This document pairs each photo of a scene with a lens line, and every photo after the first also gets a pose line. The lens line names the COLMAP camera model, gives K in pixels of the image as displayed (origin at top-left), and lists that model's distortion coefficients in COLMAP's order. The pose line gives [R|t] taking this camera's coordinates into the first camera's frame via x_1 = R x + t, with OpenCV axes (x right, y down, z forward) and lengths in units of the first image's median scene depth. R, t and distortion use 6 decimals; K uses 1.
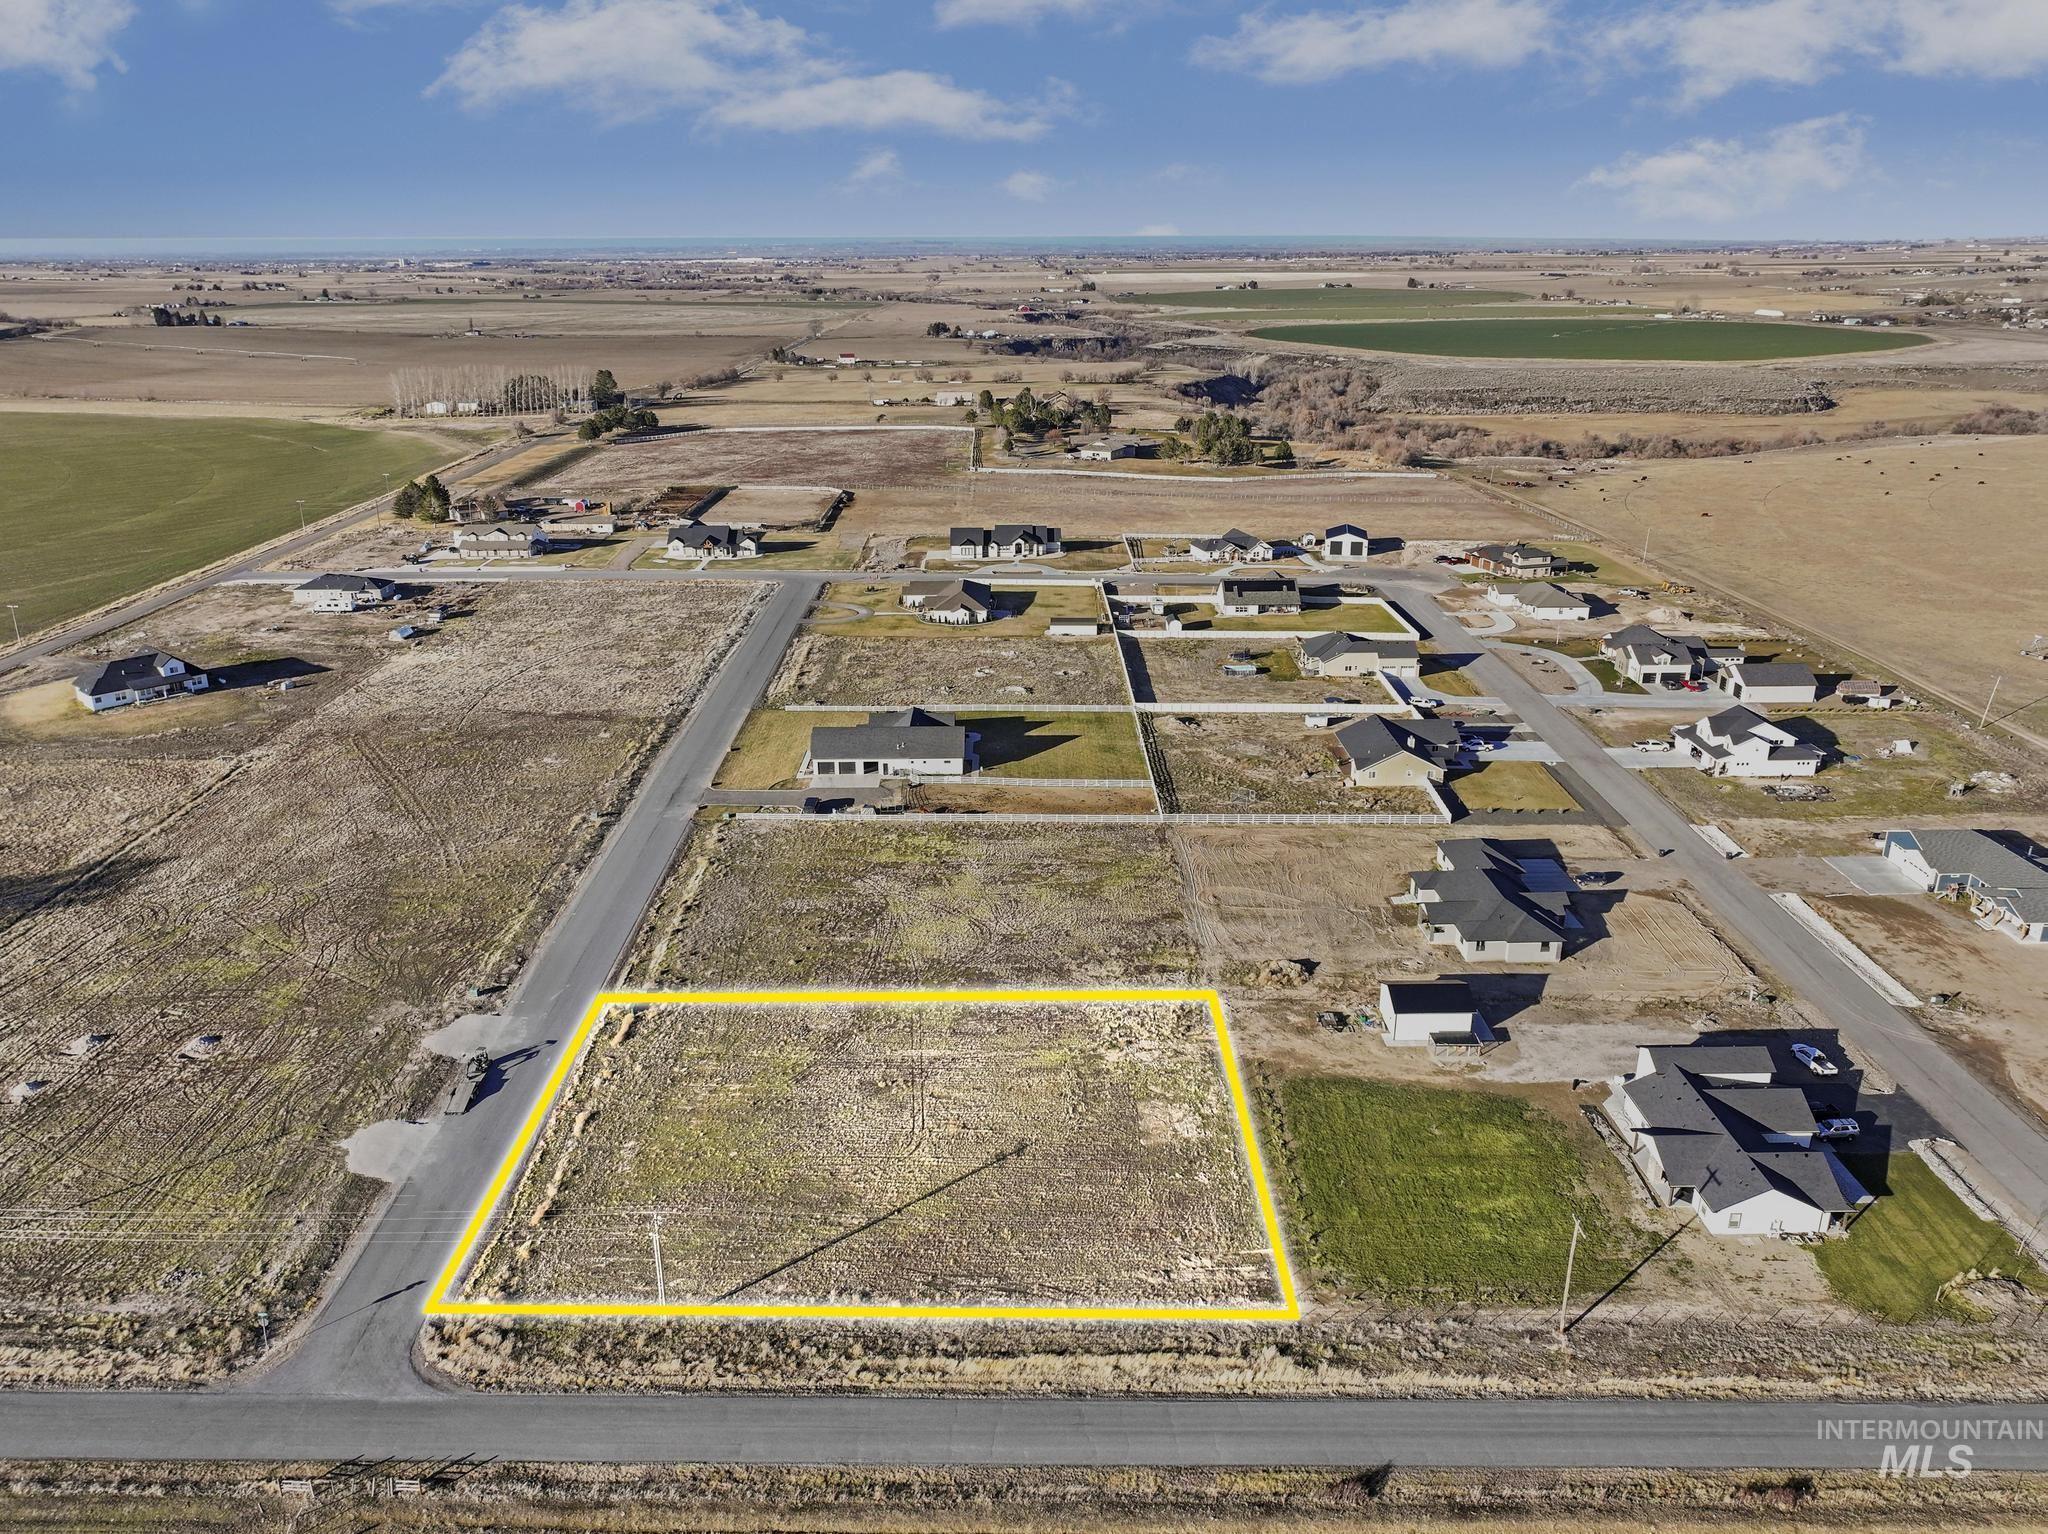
lens RADIAL K [[1480.9, 0, 1036.4], [0, 1480.9, 764.2], [0, 0, 1]] dist [0.005021, 0.008763]
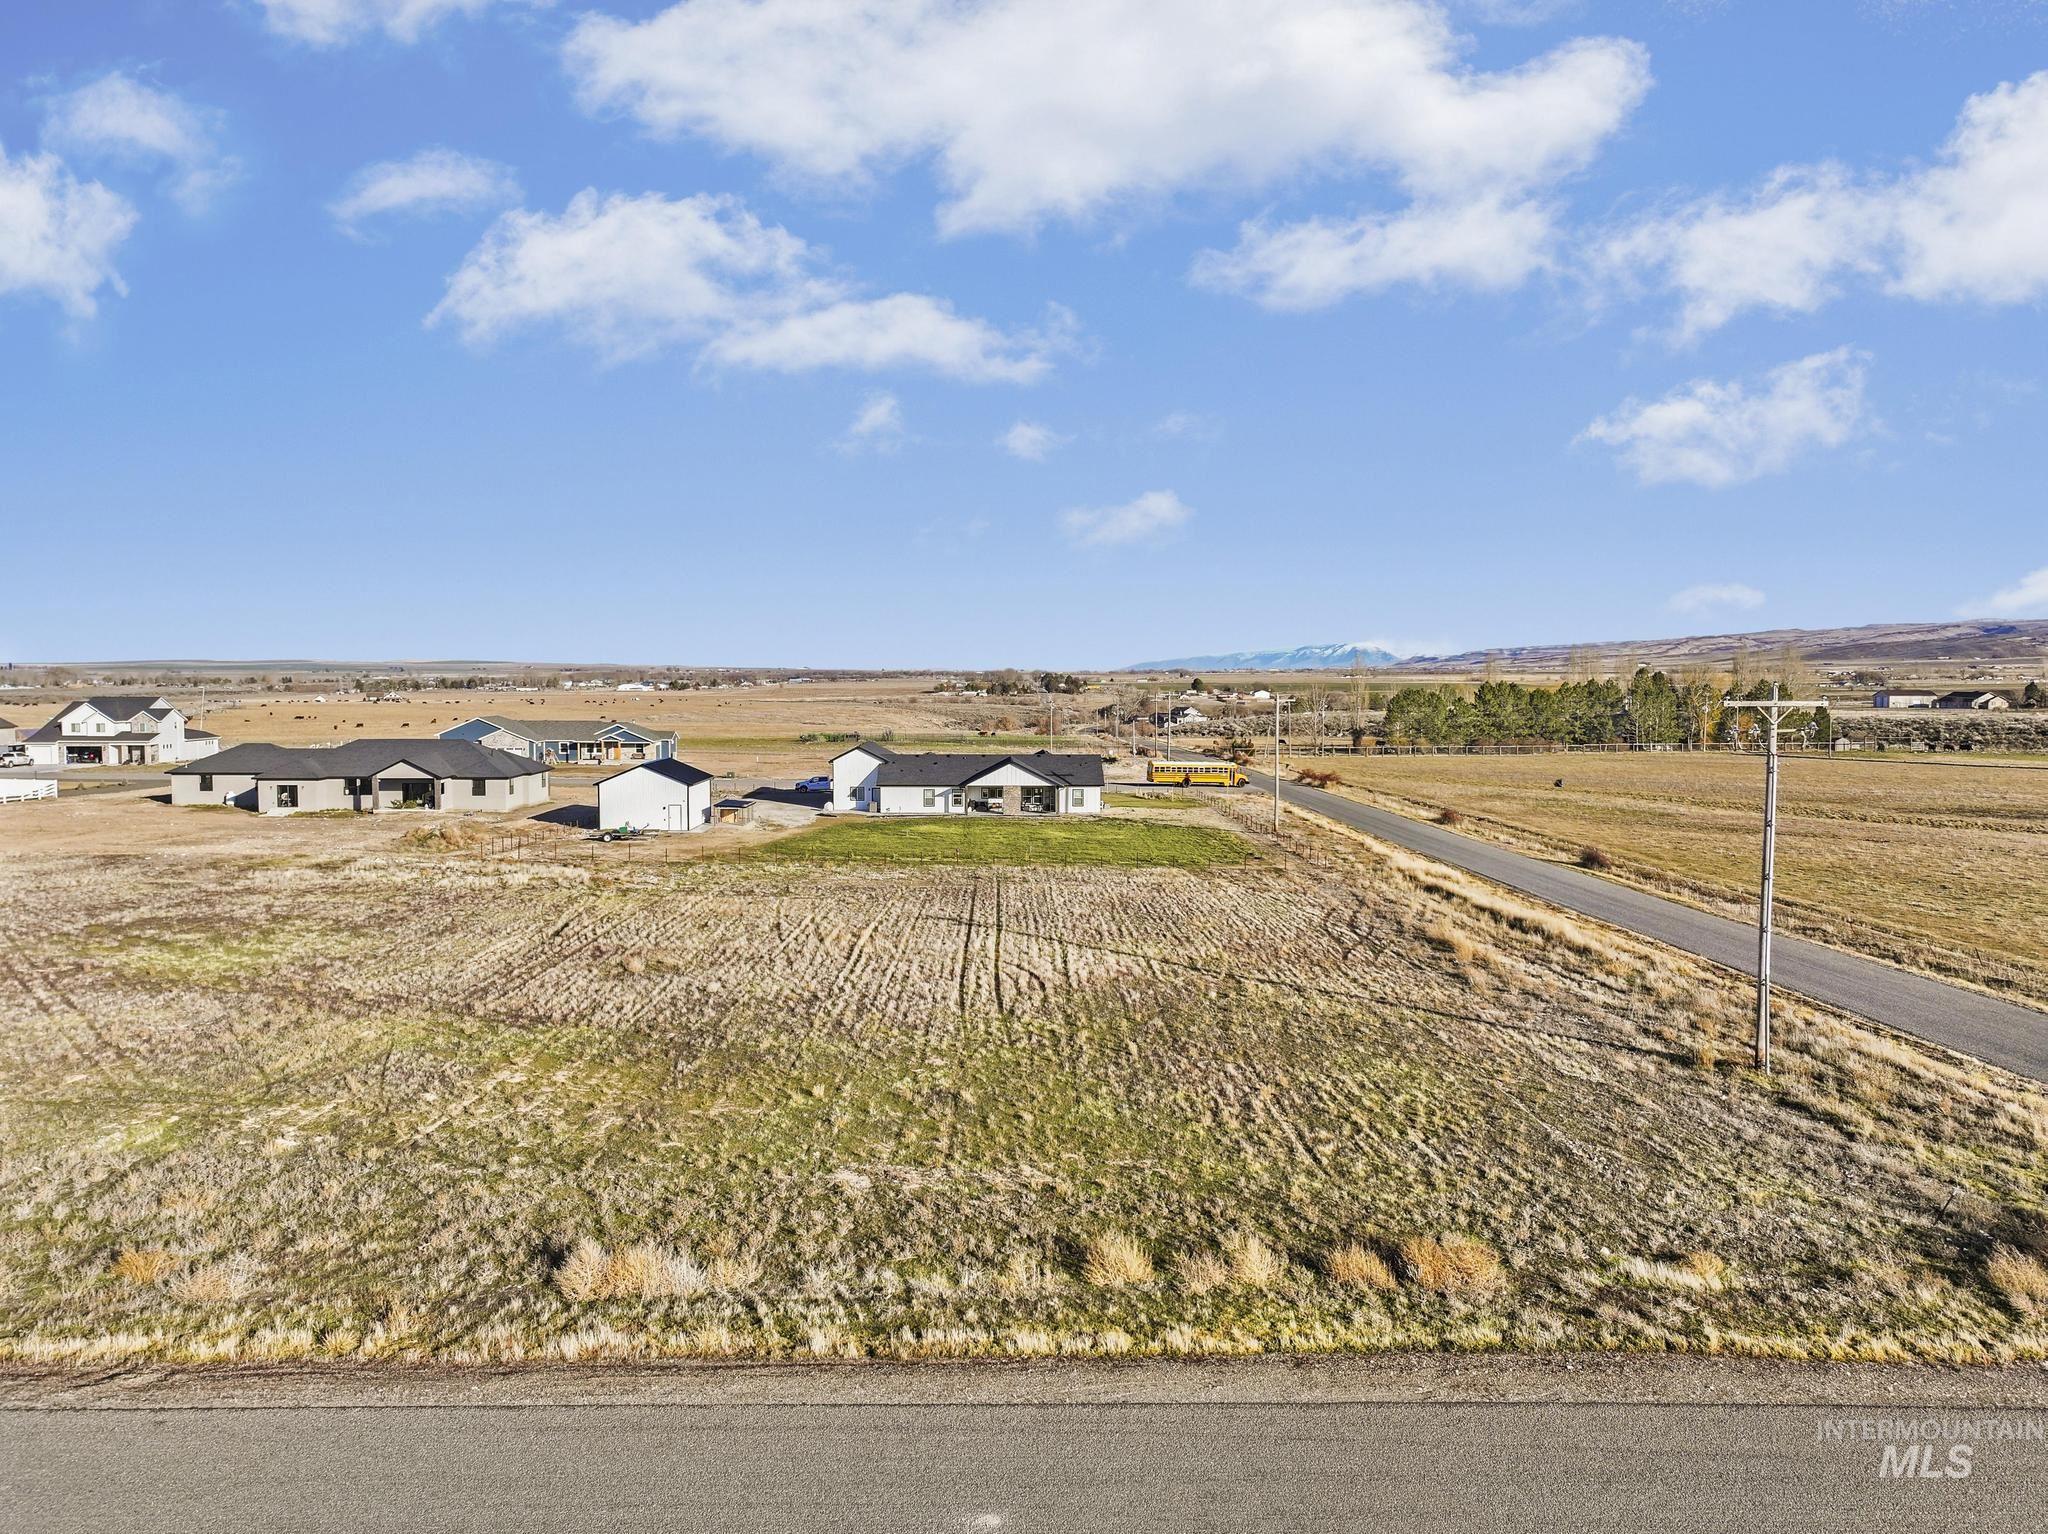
lens RADIAL K [[1435.1, 0, 1026.9], [0, 1435.1, 764.4], [0, 0, 1]] dist [0.005373, 0.002659]
pose [[-0.015833, -0.058469, 0.998164, -0.321336], [0.335569, 0.940078, 0.060389, 0.126776], [-0.941882, 0.335909, 0.004736, 0.626980]]
